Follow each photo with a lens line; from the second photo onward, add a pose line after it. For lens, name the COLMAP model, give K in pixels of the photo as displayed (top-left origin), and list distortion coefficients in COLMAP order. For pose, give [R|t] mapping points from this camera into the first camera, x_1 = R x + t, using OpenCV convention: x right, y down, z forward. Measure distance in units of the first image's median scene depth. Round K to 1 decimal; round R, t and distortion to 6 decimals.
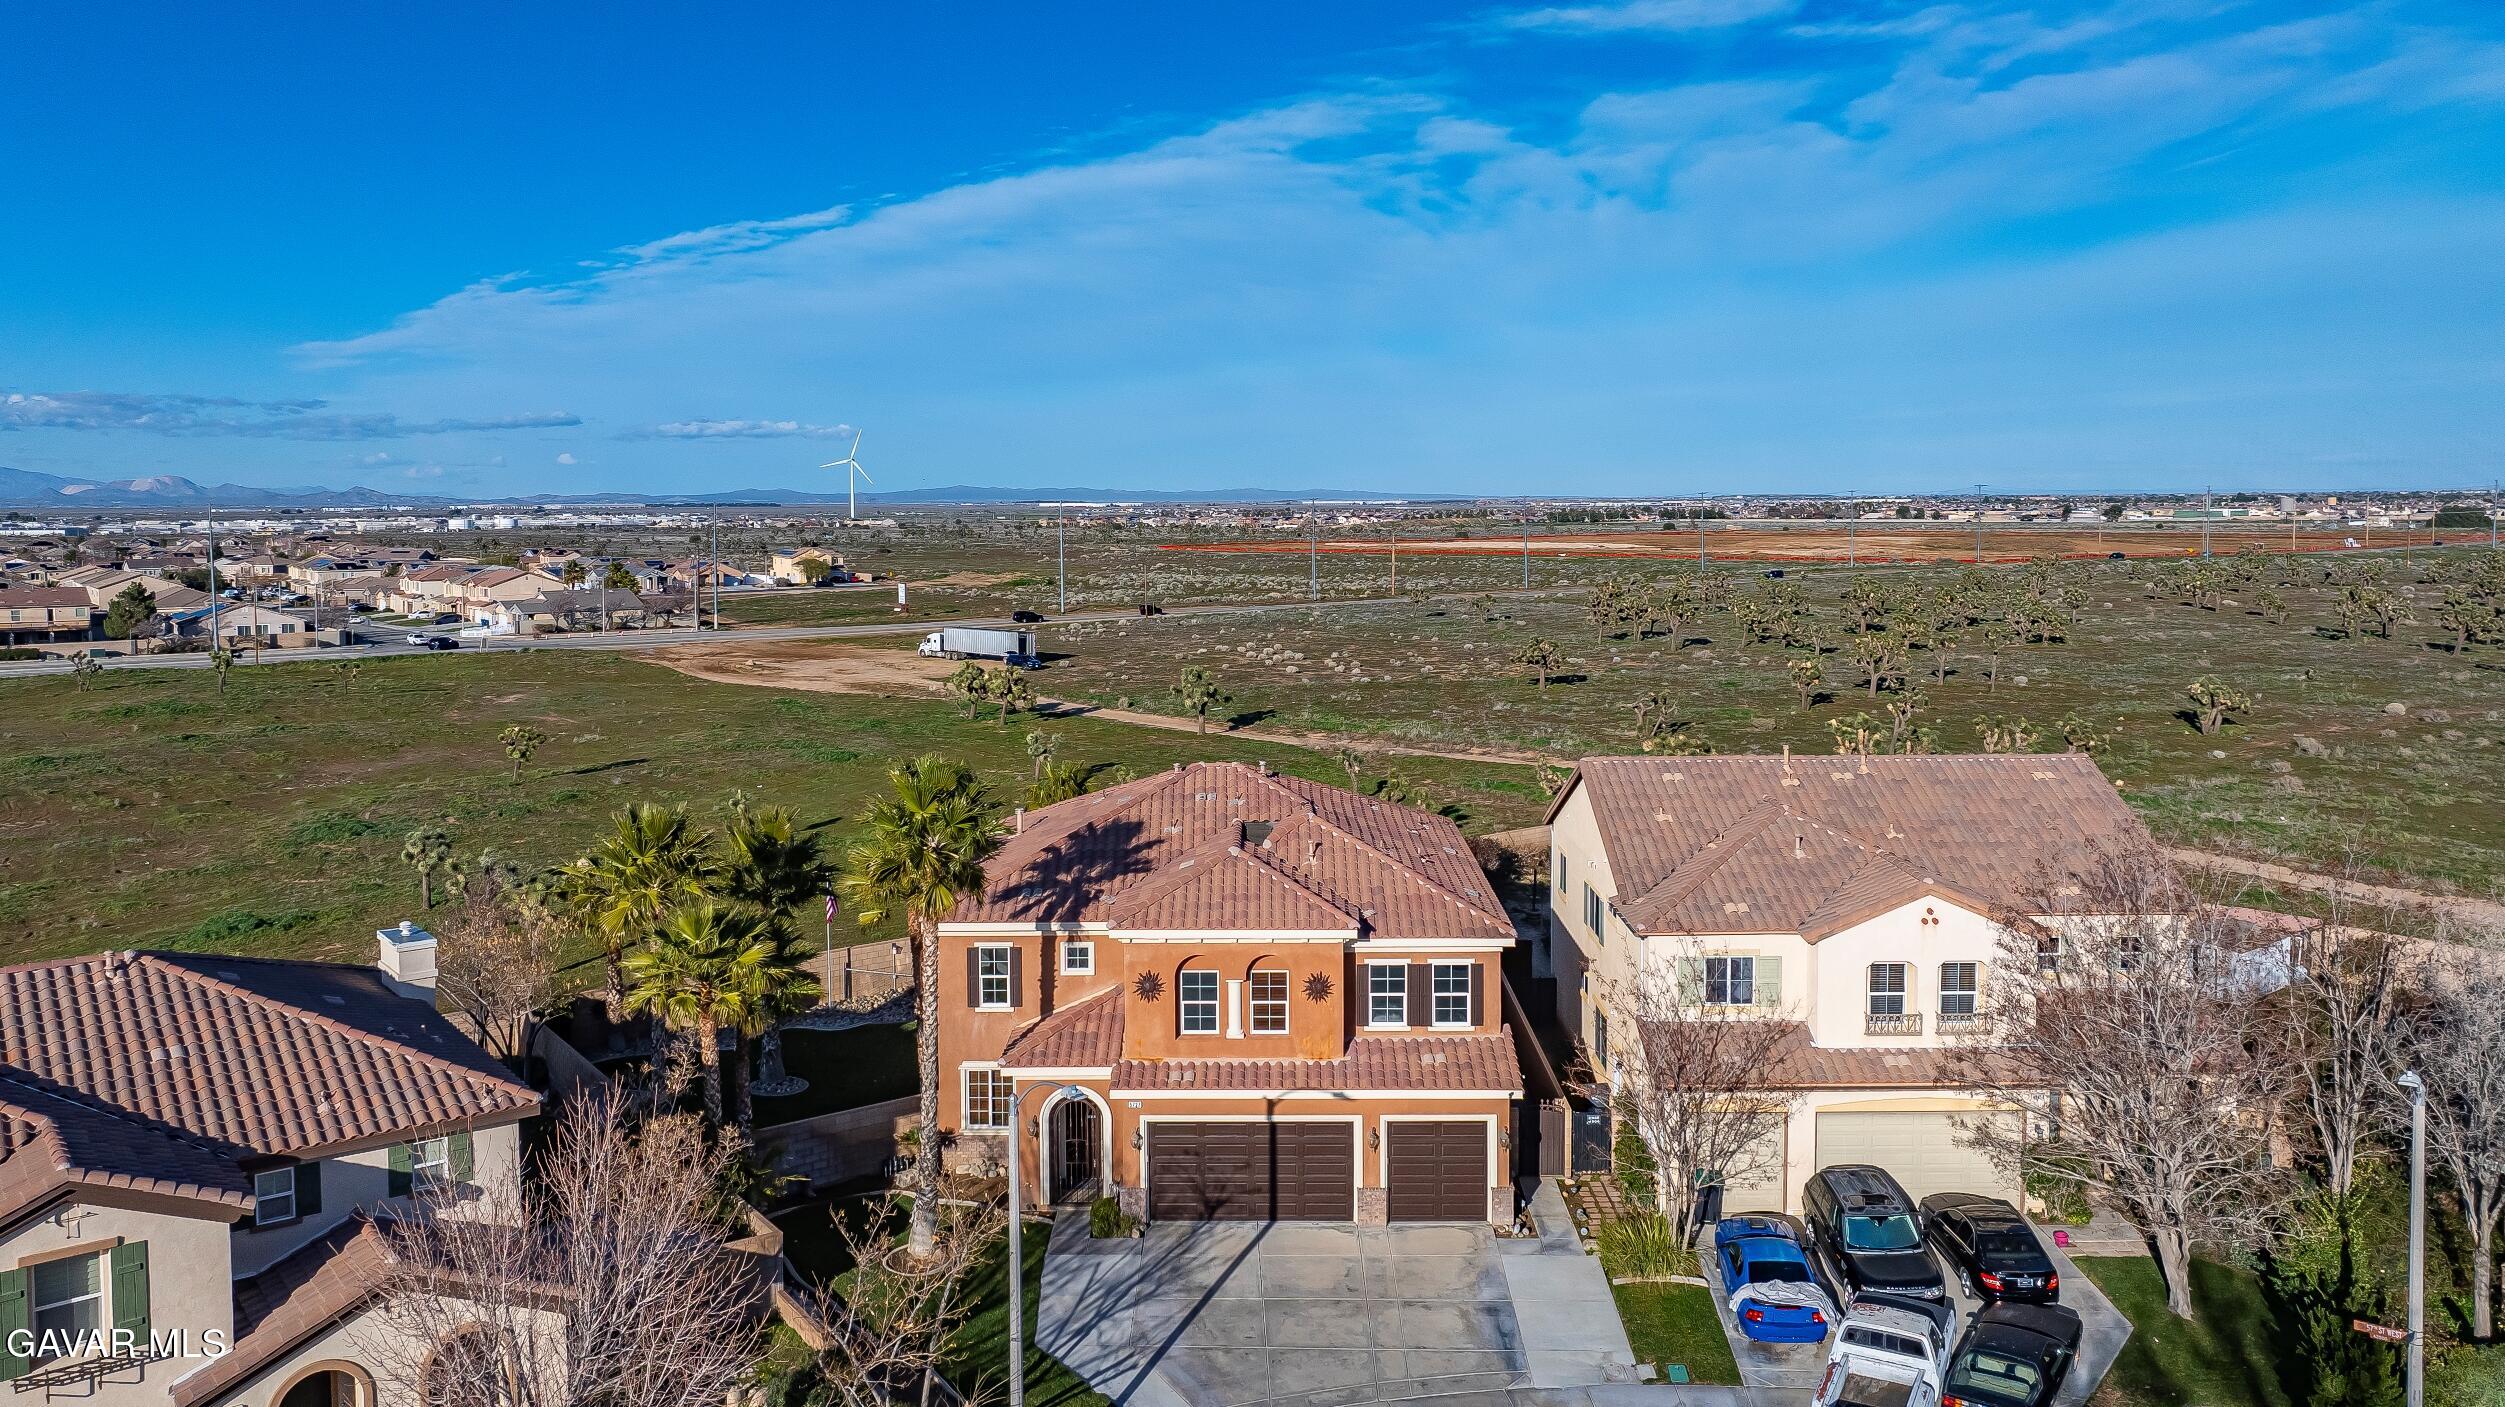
lens RADIAL K [[1710.4, 0, 1255.2], [0, 1710.4, 641.7], [0, 0, 1]] dist [-0.001390, -0.000853]
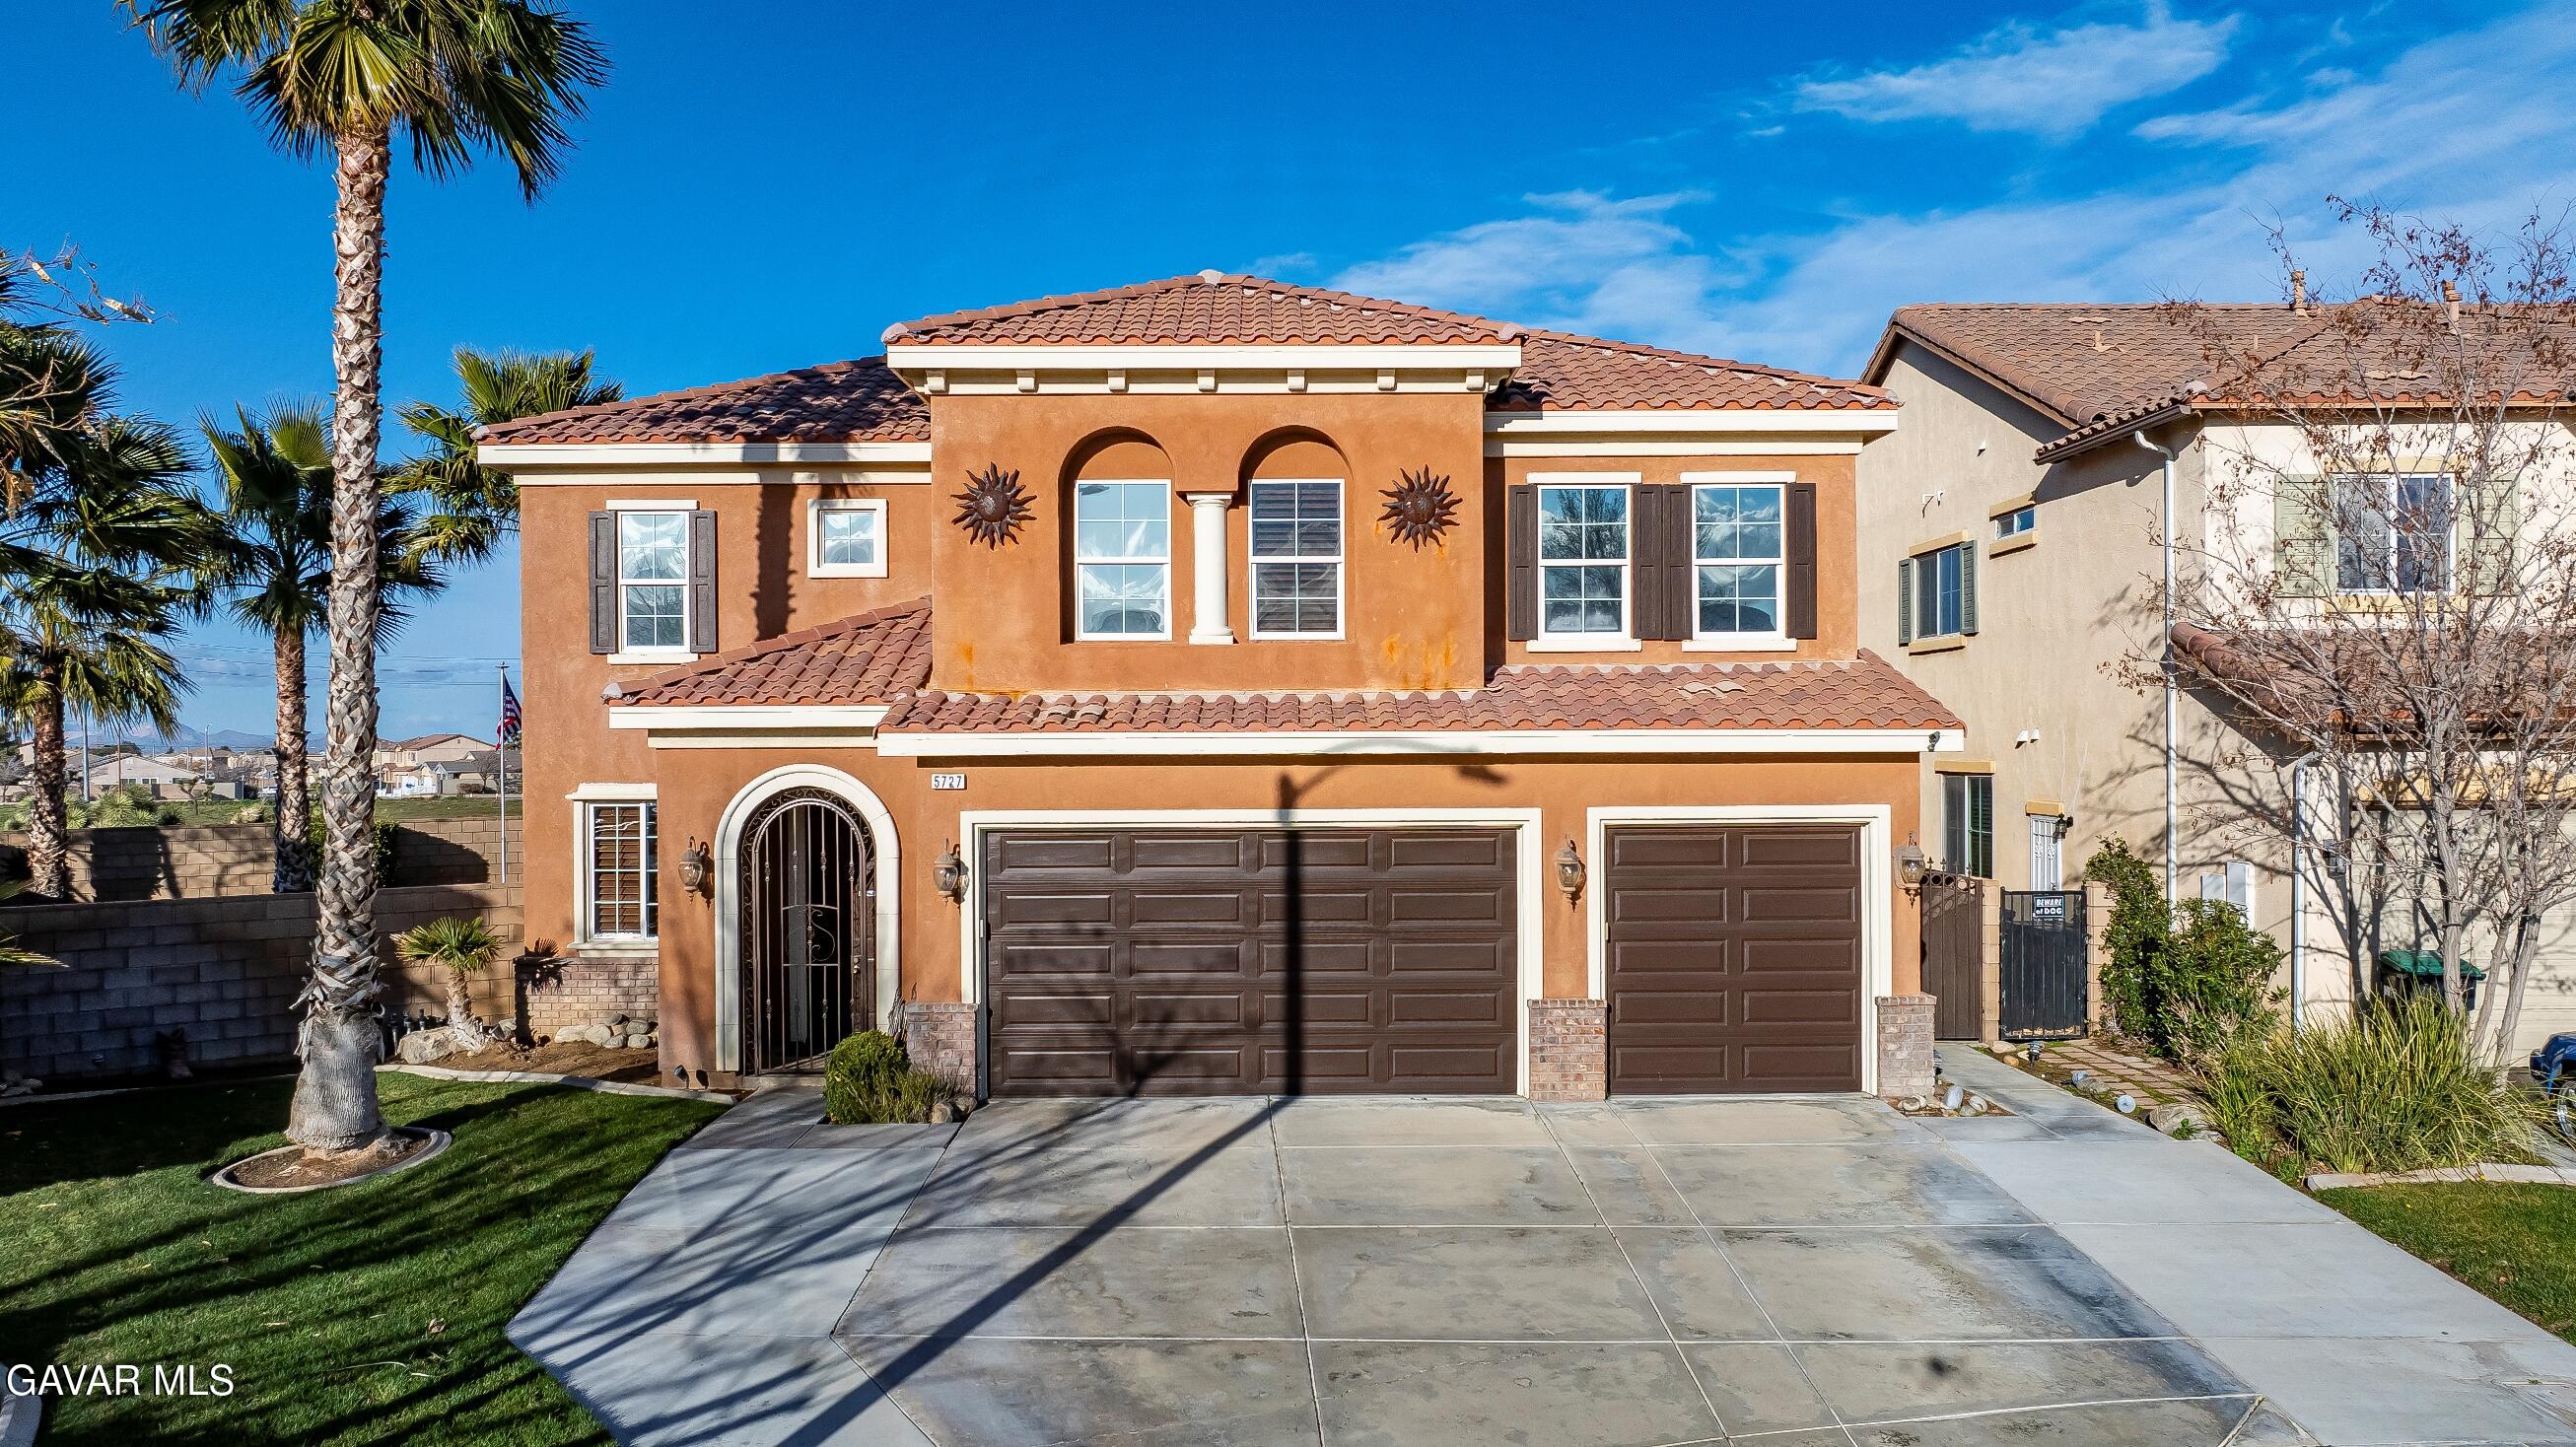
lens RADIAL K [[1804.0, 0, 1288.0], [0, 1804.0, 723.5], [0, 0, 1]] dist [-0.024376, -0.003995]
pose [[0.999792, 0.000741, 0.020388, -0.002354], [0.000527, 0.998069, -0.062110, 0.281364], [-0.020395, 0.062108, 0.997861, 0.592837]]
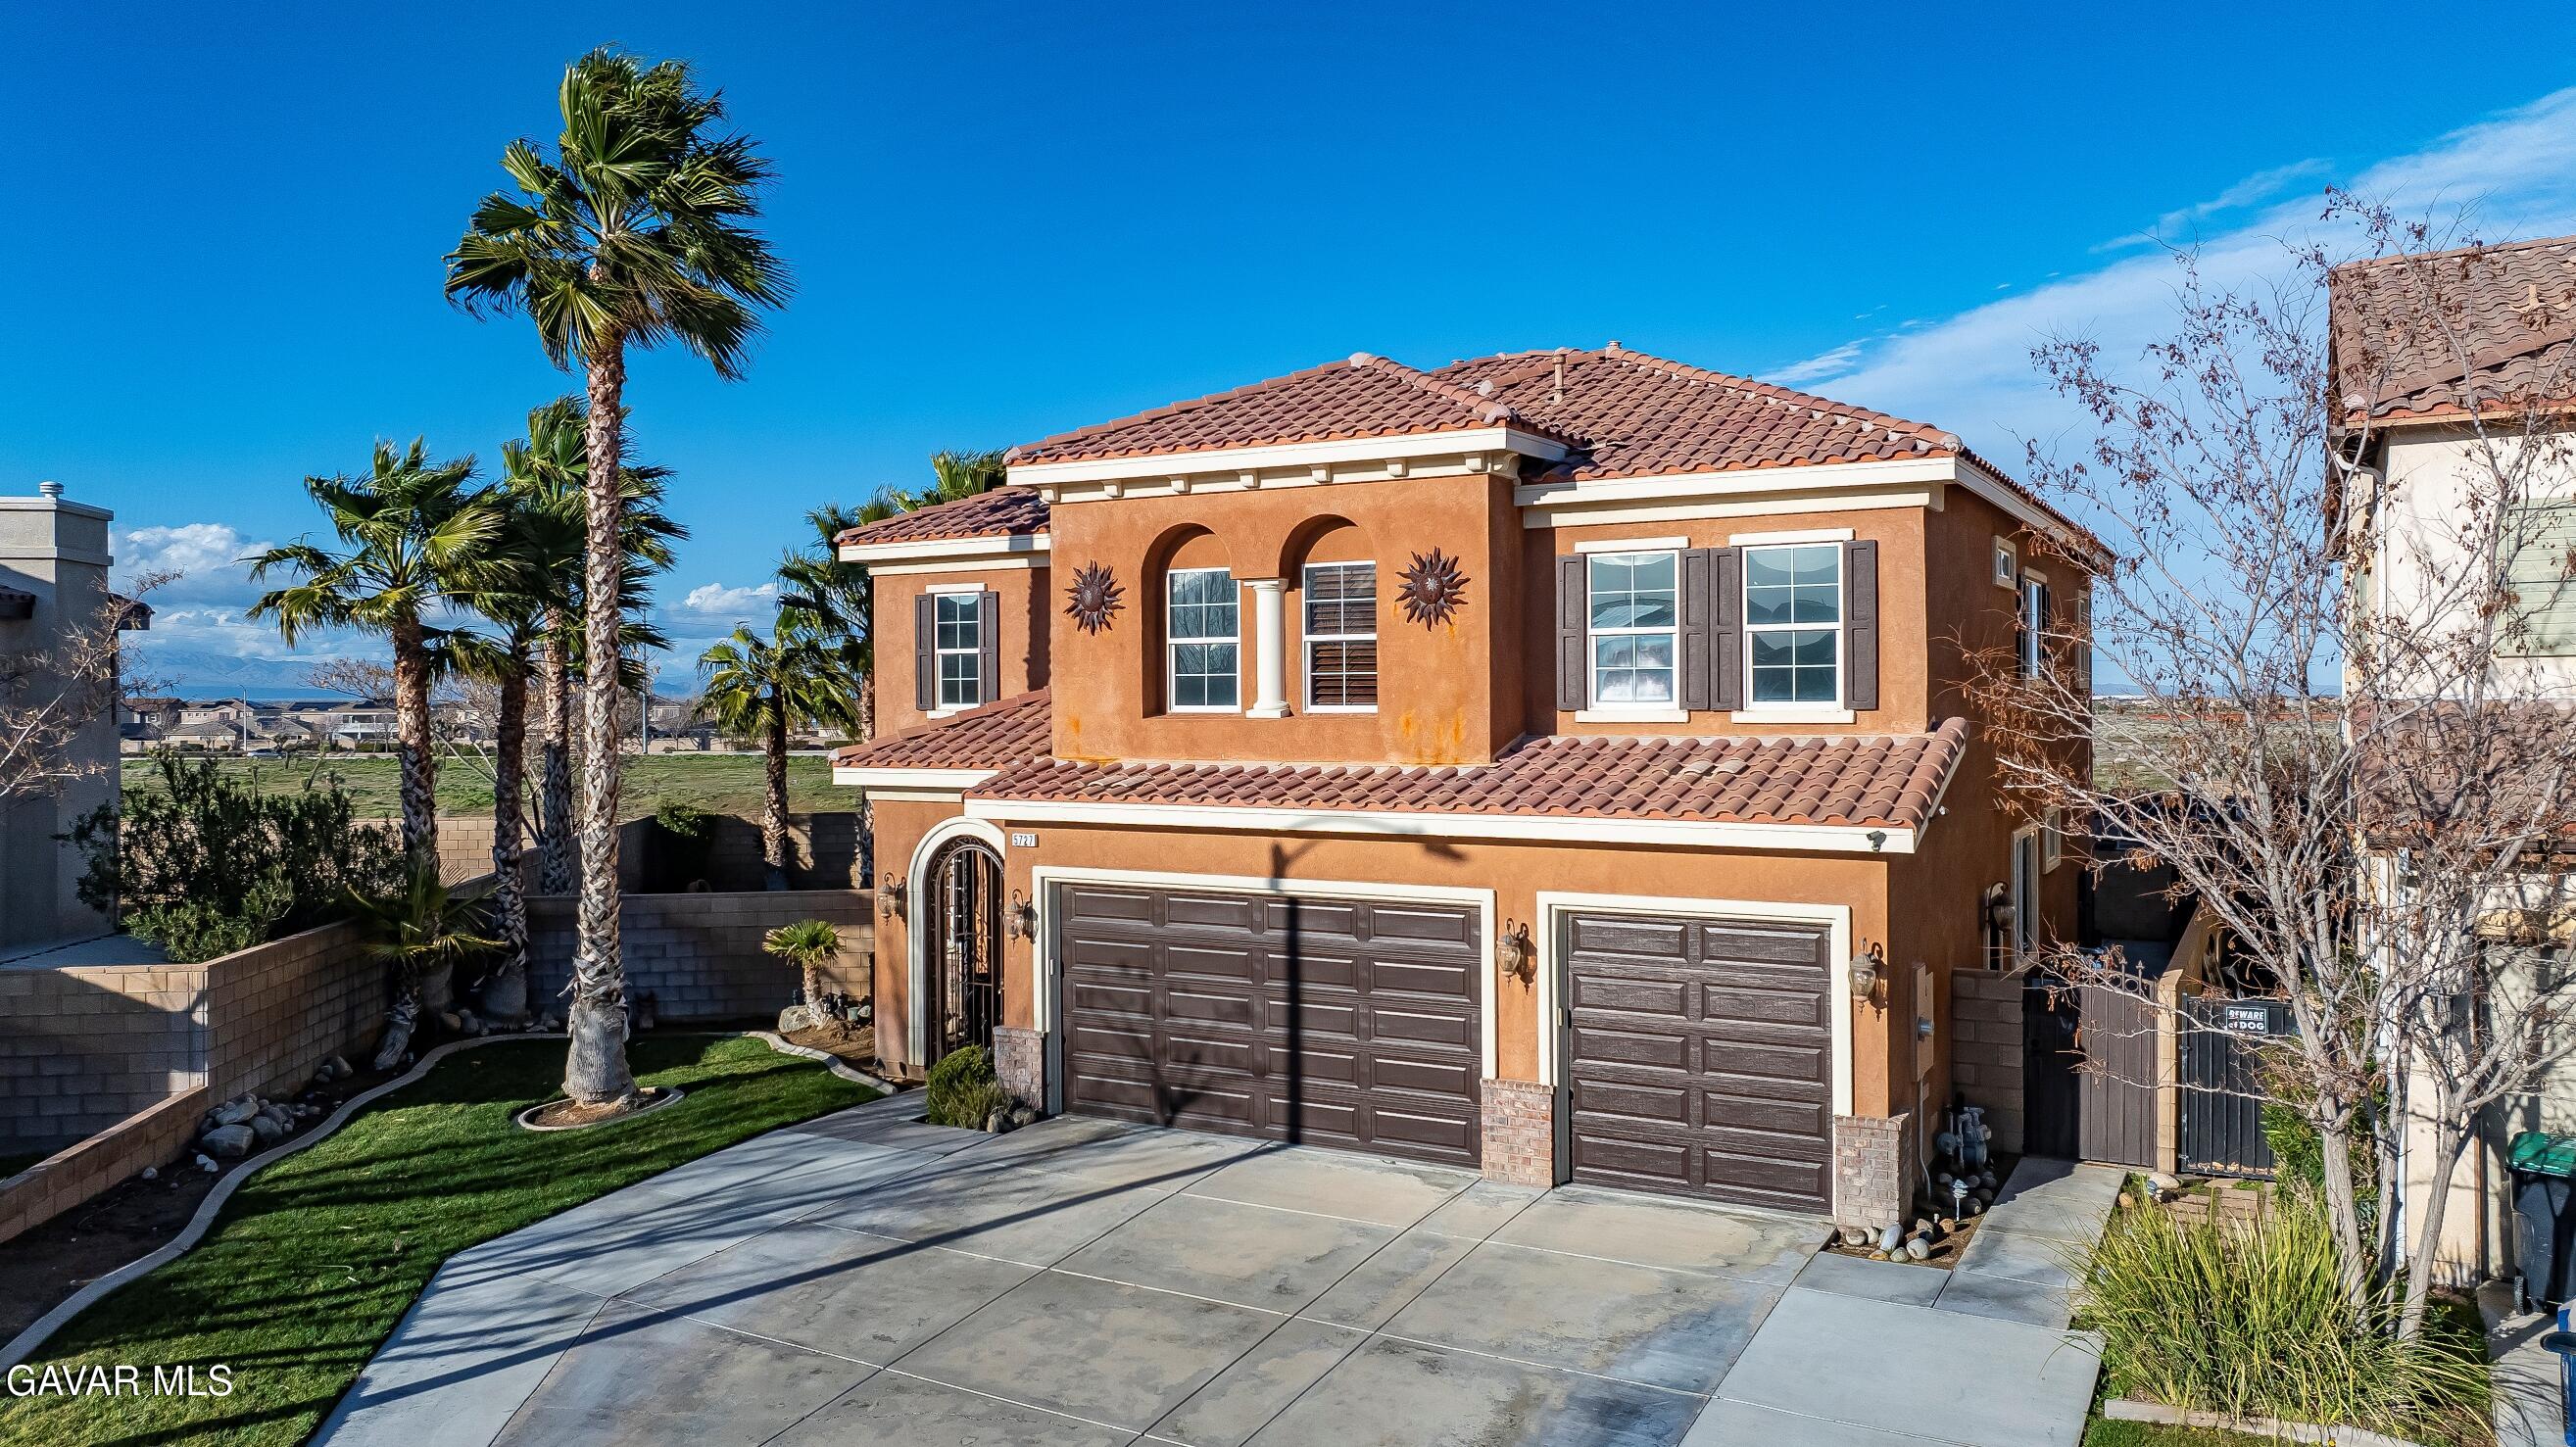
lens RADIAL K [[1794.1, 0, 1283.5], [0, 1794.1, 661.0], [0, 0, 1]] dist [-0.021995, -0.000497]
pose [[0.878508, -0.009087, -0.477642, 0.213674], [-0.024510, 0.997645, -0.064060, 0.250977], [0.477099, 0.067984, 0.876216, 0.613811]]
